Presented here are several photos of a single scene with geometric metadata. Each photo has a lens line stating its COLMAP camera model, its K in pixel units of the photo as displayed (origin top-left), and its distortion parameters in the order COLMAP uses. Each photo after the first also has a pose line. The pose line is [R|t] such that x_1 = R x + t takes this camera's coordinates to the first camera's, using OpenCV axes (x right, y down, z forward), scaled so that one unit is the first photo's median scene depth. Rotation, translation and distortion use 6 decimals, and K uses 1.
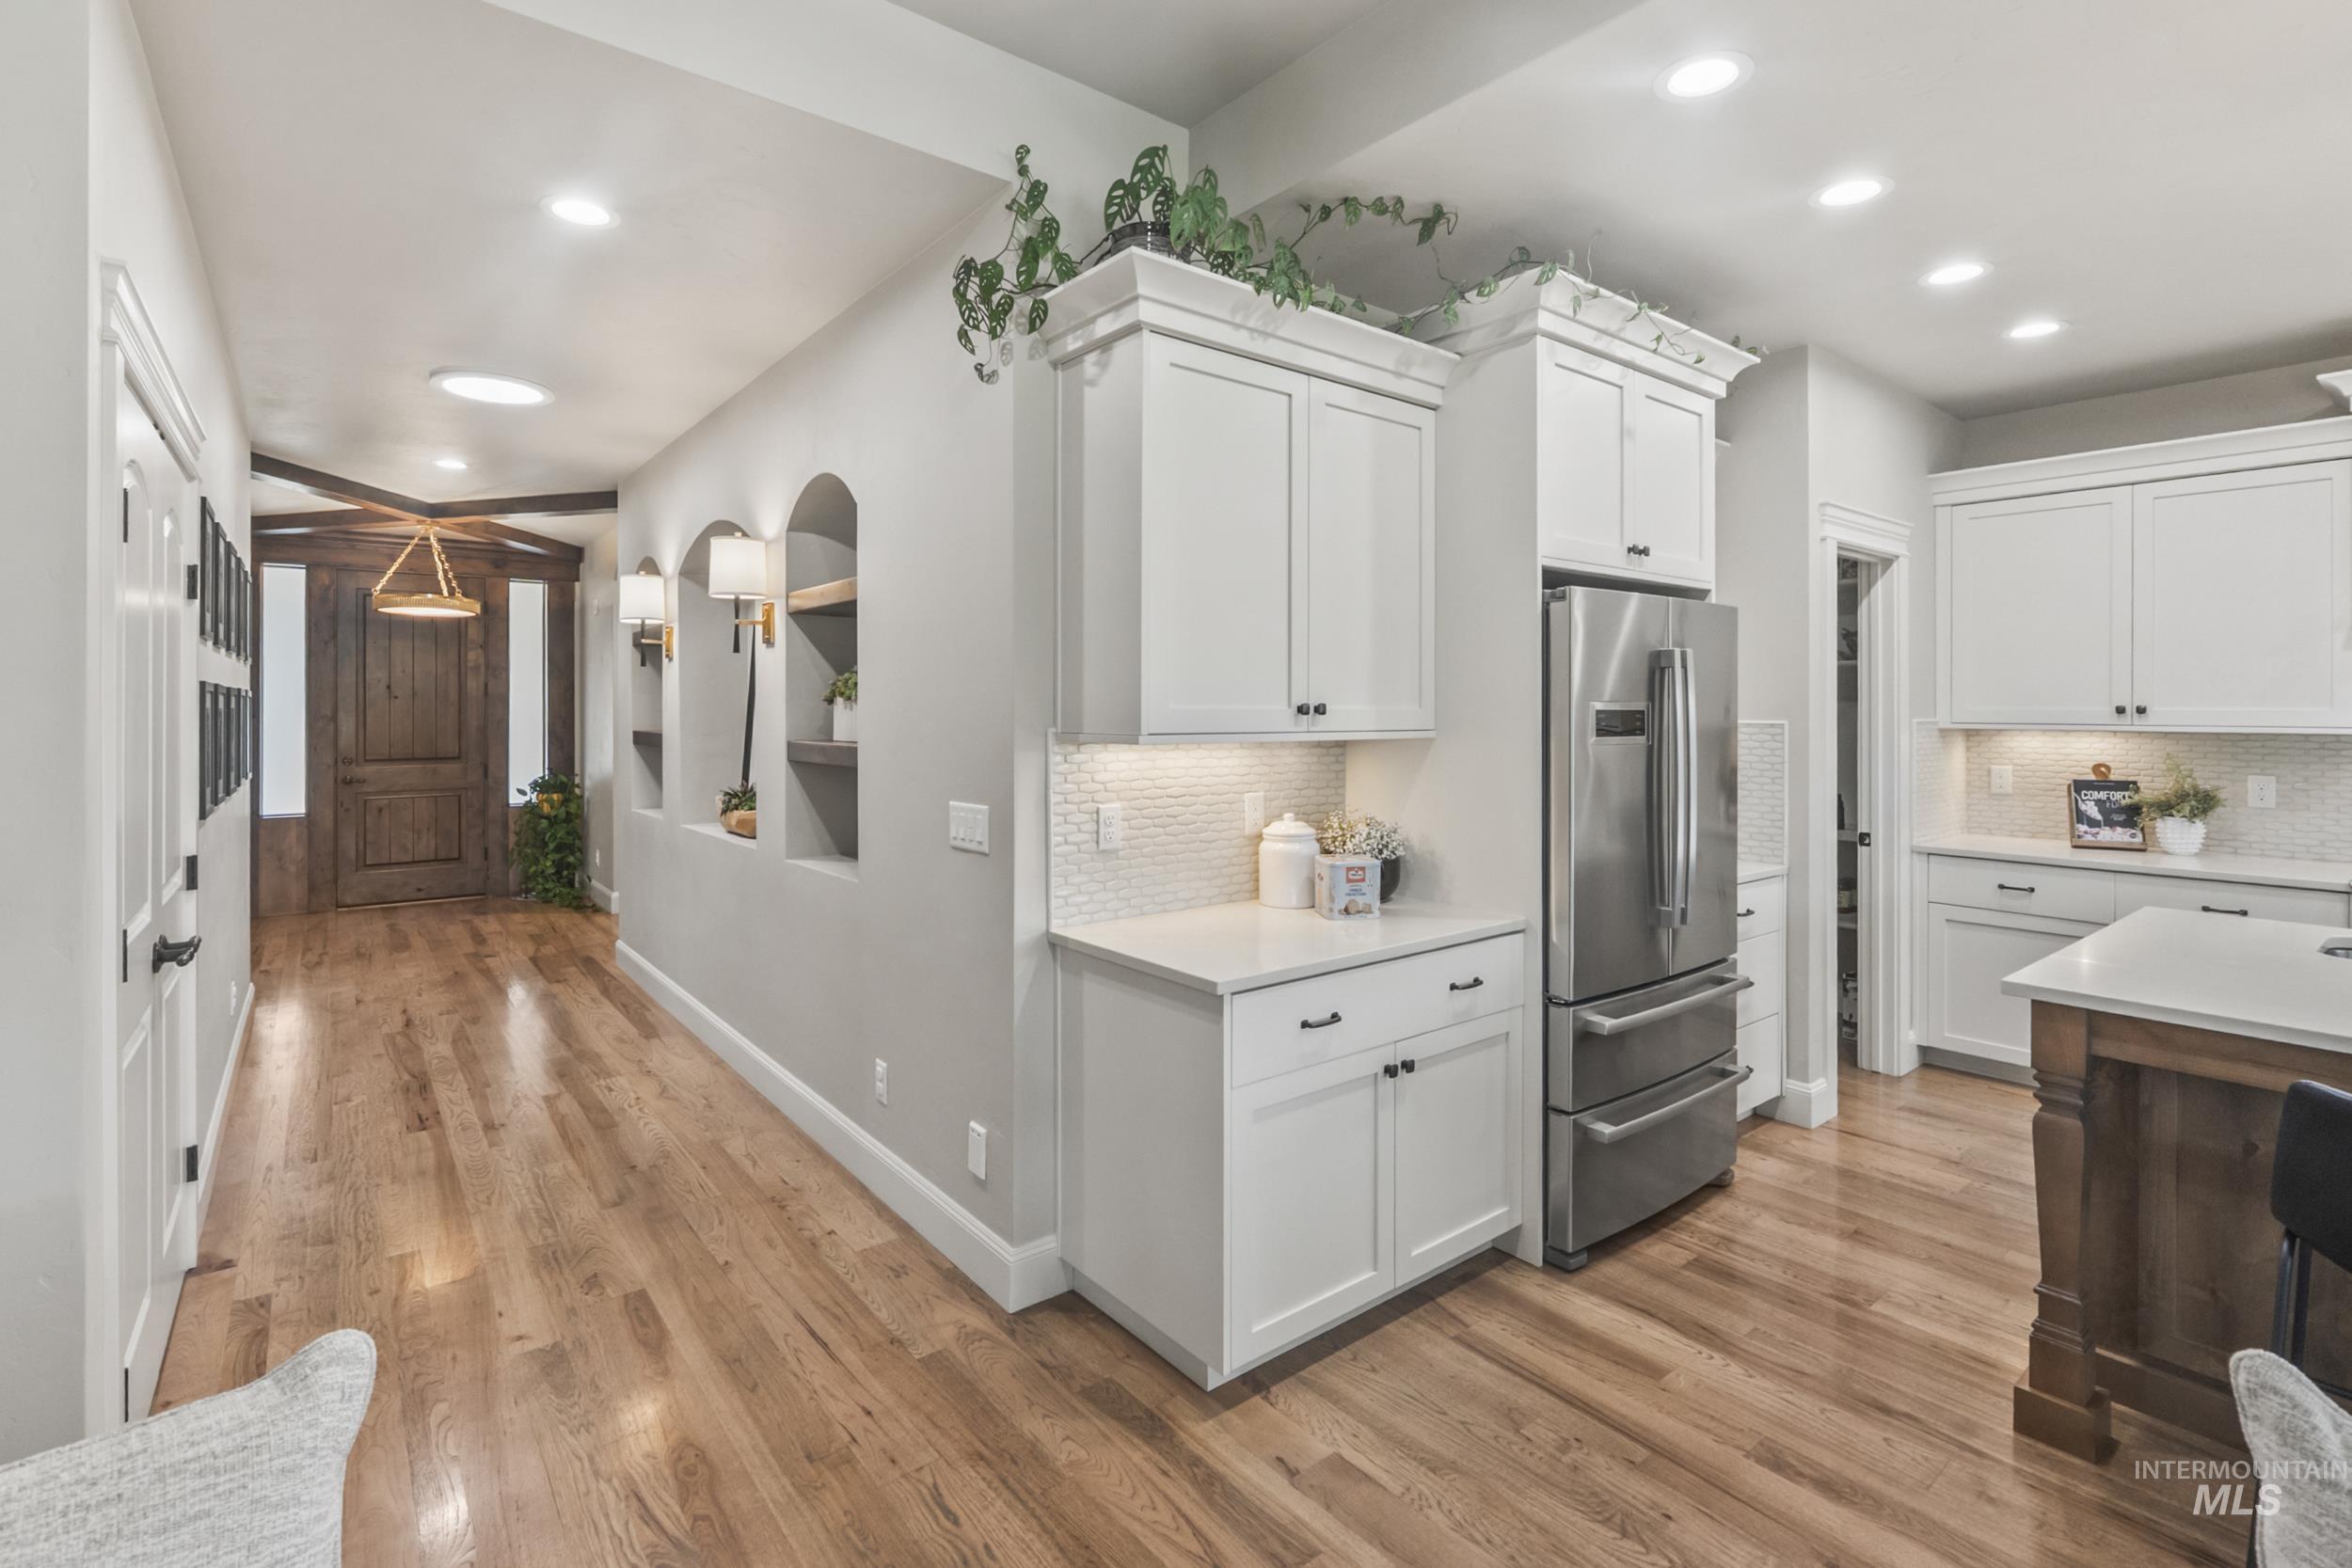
lens RADIAL K [[1075.2, 0, 1170.7], [0, 1075.2, 708.1], [0, 0, 1]] dist [-0.004479, -0.000808]
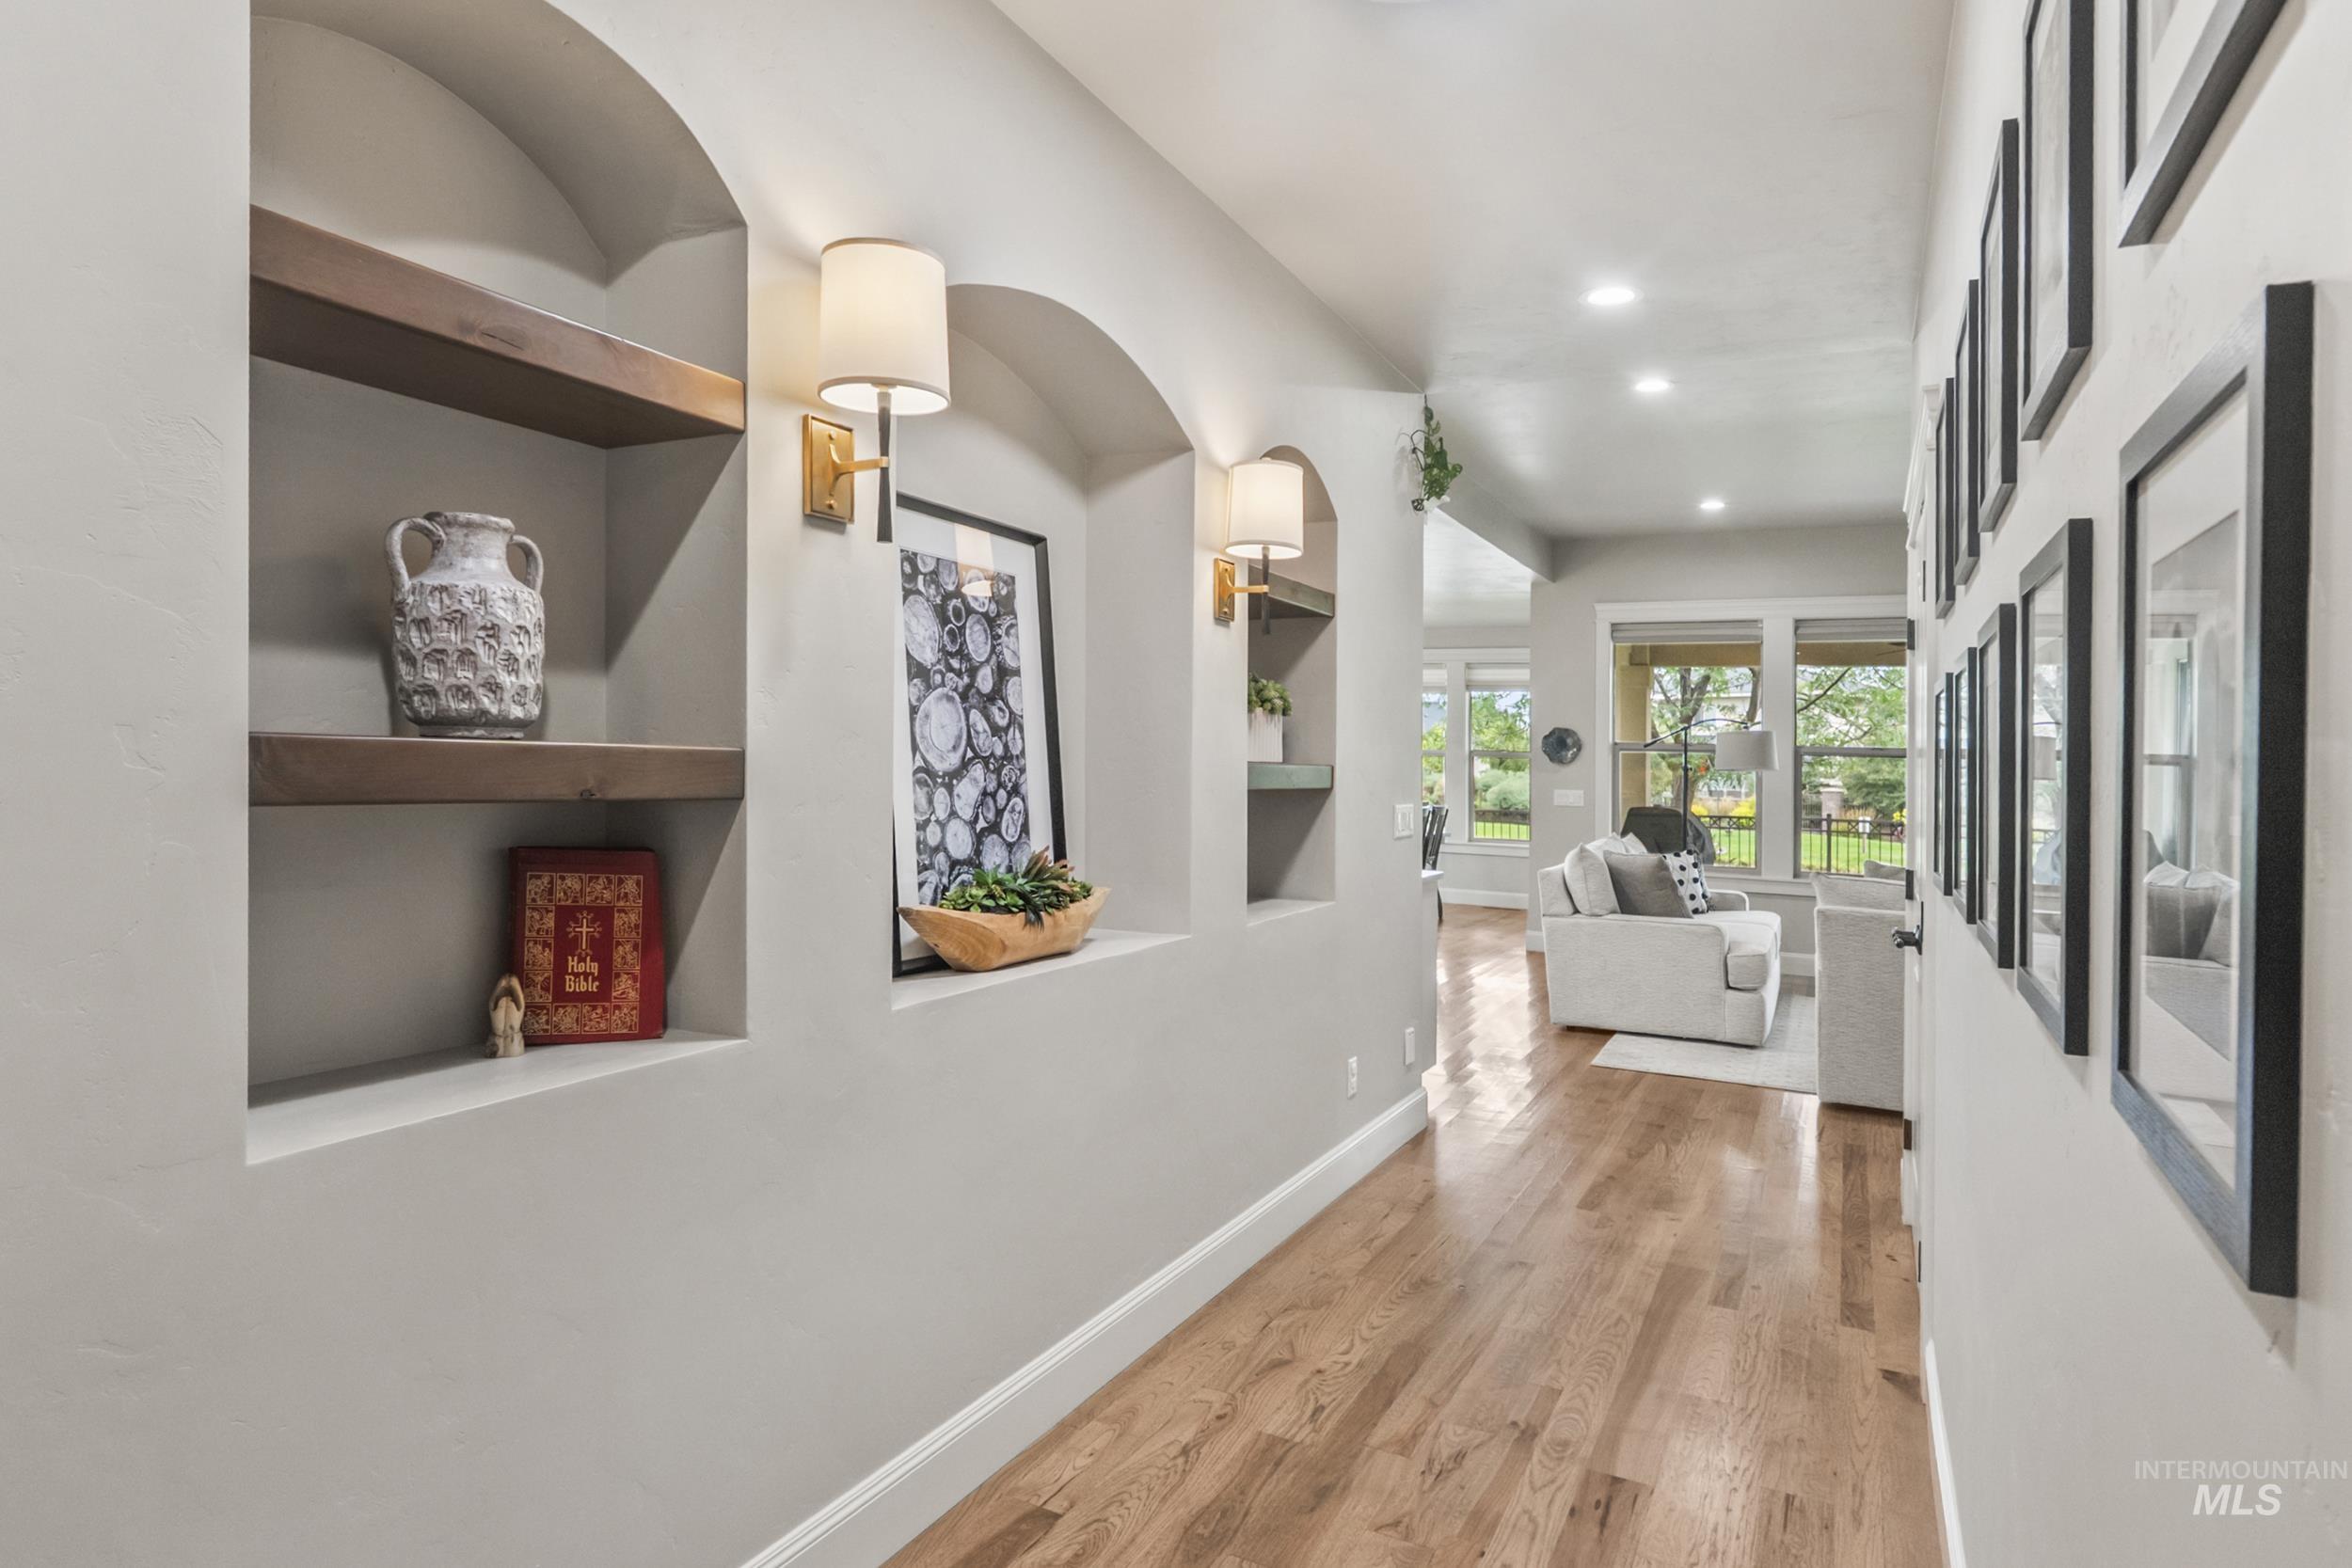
lens RADIAL K [[1350.7, 0, 1181.1], [0, 1350.7, 674.6], [0, 0, 1]] dist [-0.000888, 0.000725]
pose [[-0.428376, 0.046578, 0.902399, -1.143897], [-0.027346, 0.997545, -0.064471, 0.030117], [-0.903187, -0.052294, -0.426050, 1.394712]]
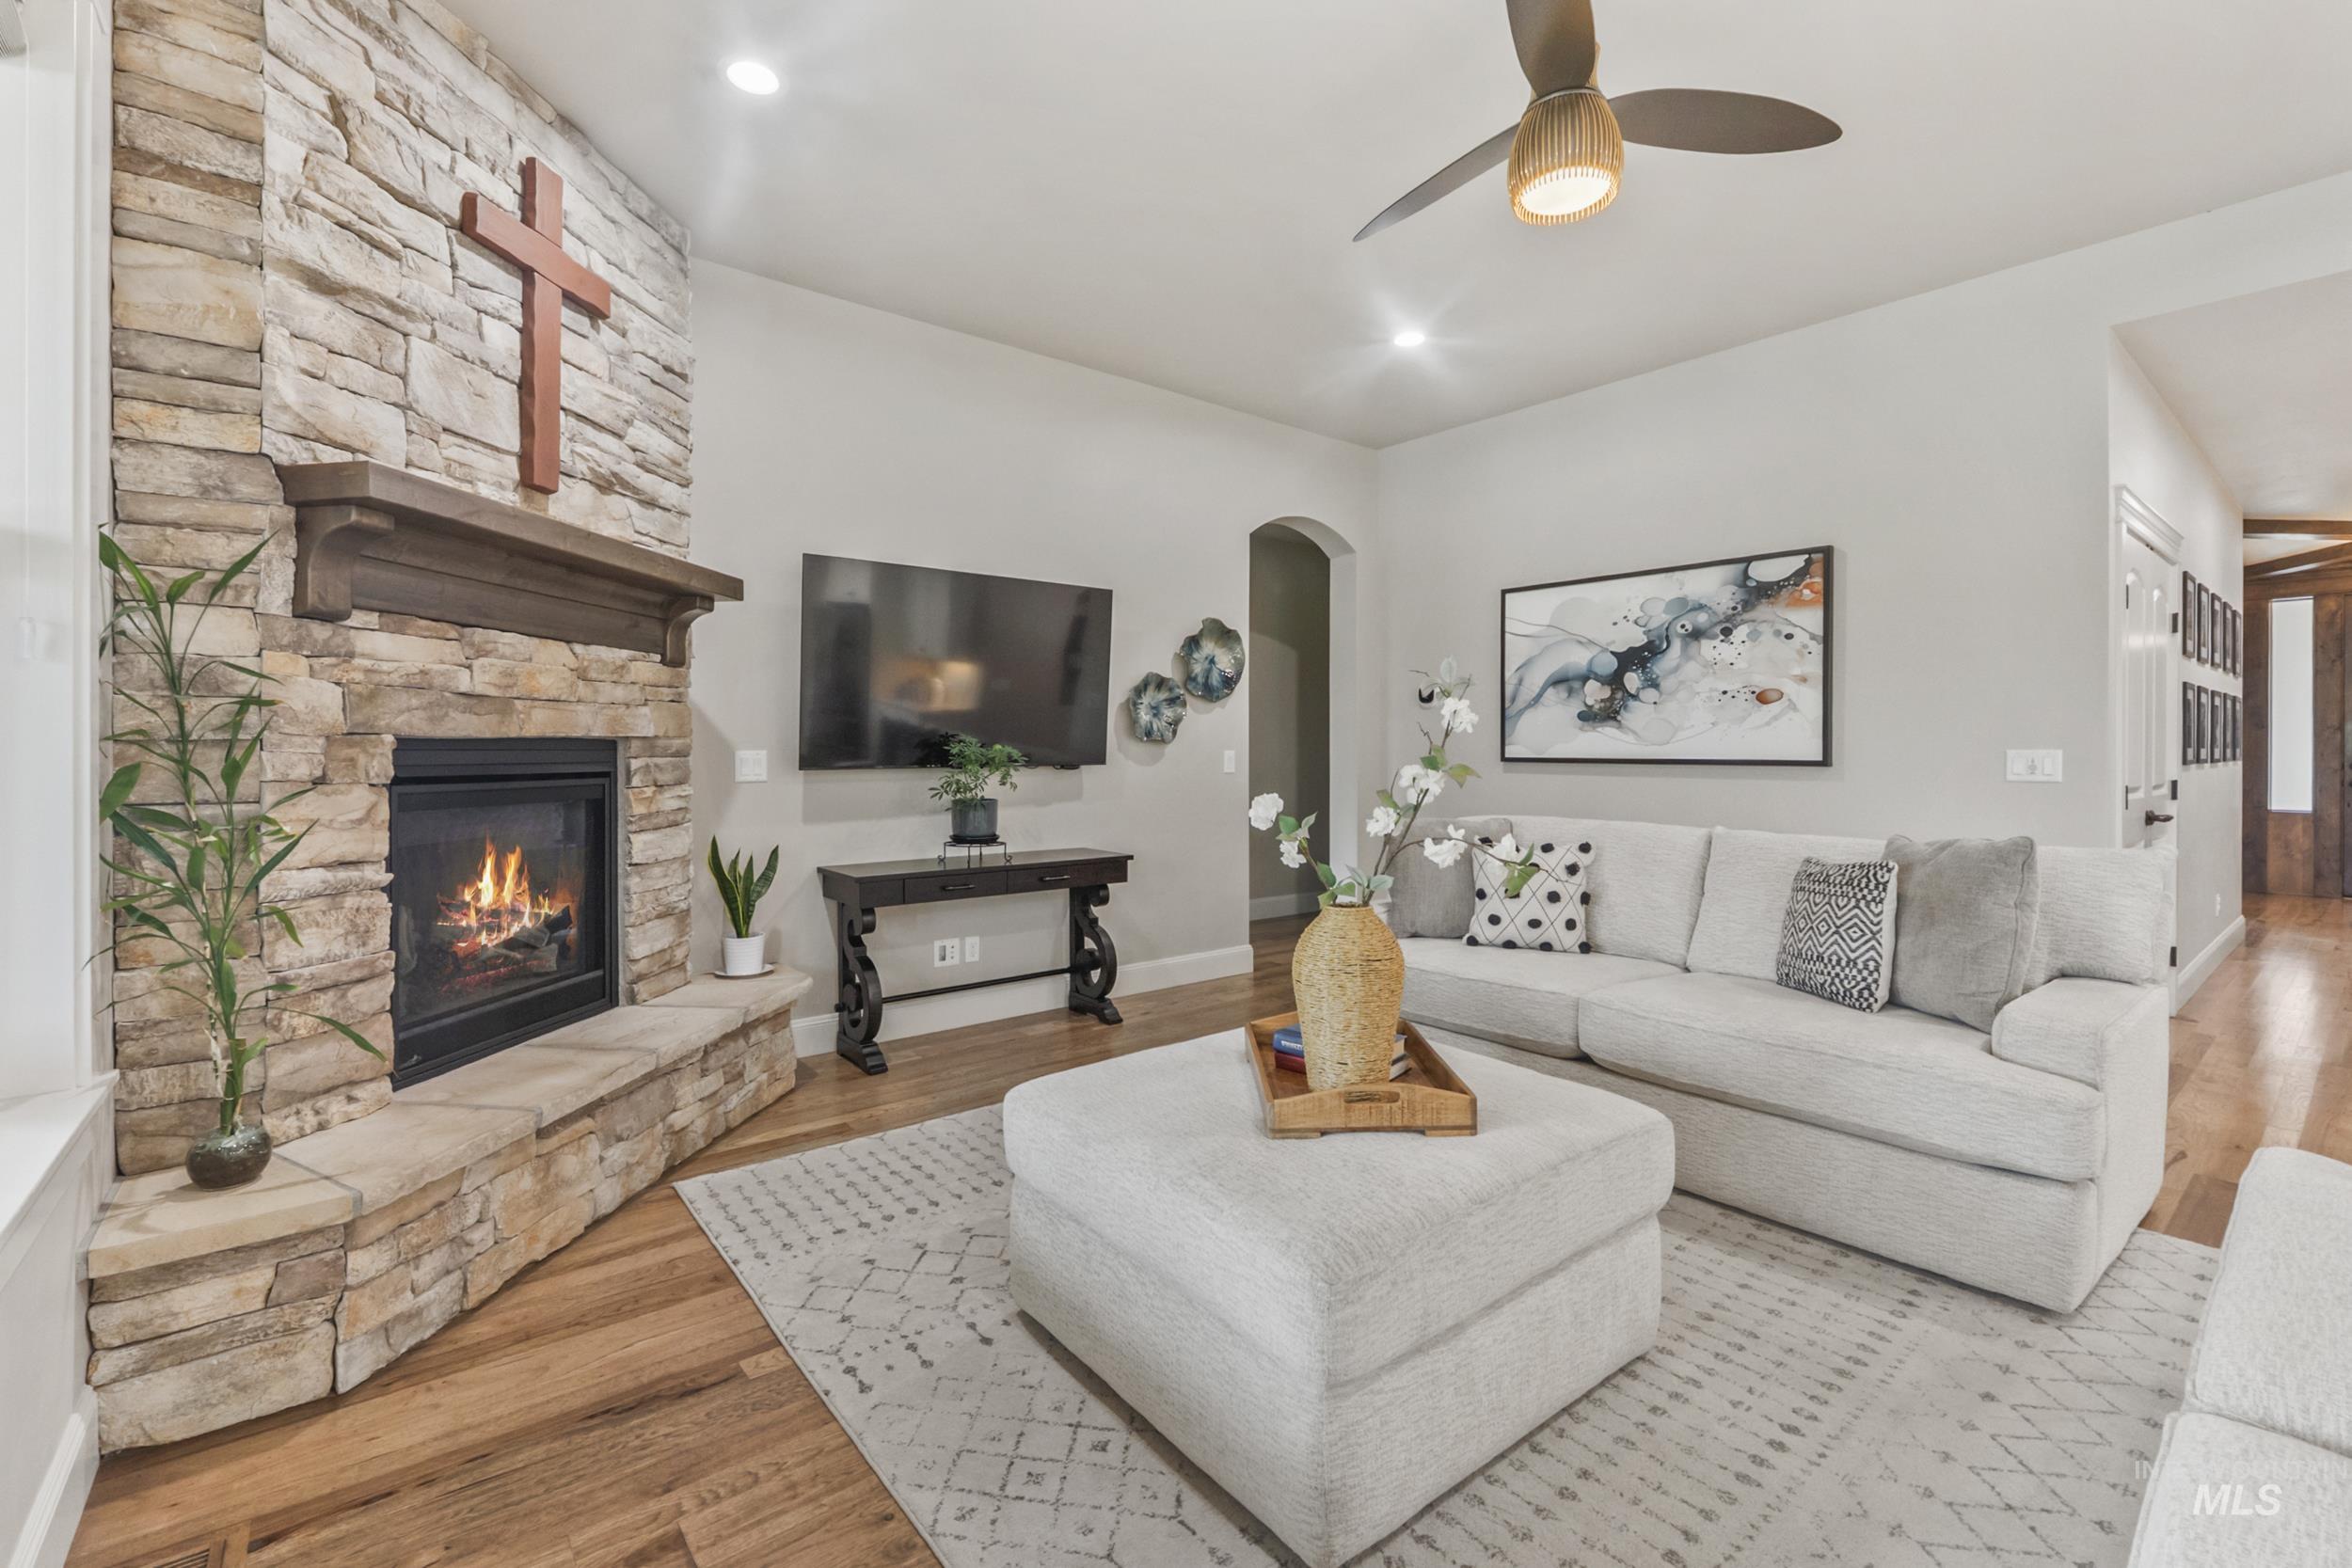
lens RADIAL K [[1027.3, 0, 1190.9], [0, 1027.3, 750.9], [0, 0, 1]] dist [-0.000918, -0.000398]
pose [[0.028824, 0.000790, -0.999584, 0.483049], [-0.000155, 1.000000, 0.000786, 0.060603], [0.999584, 0.000132, 0.028825, -0.441607]]
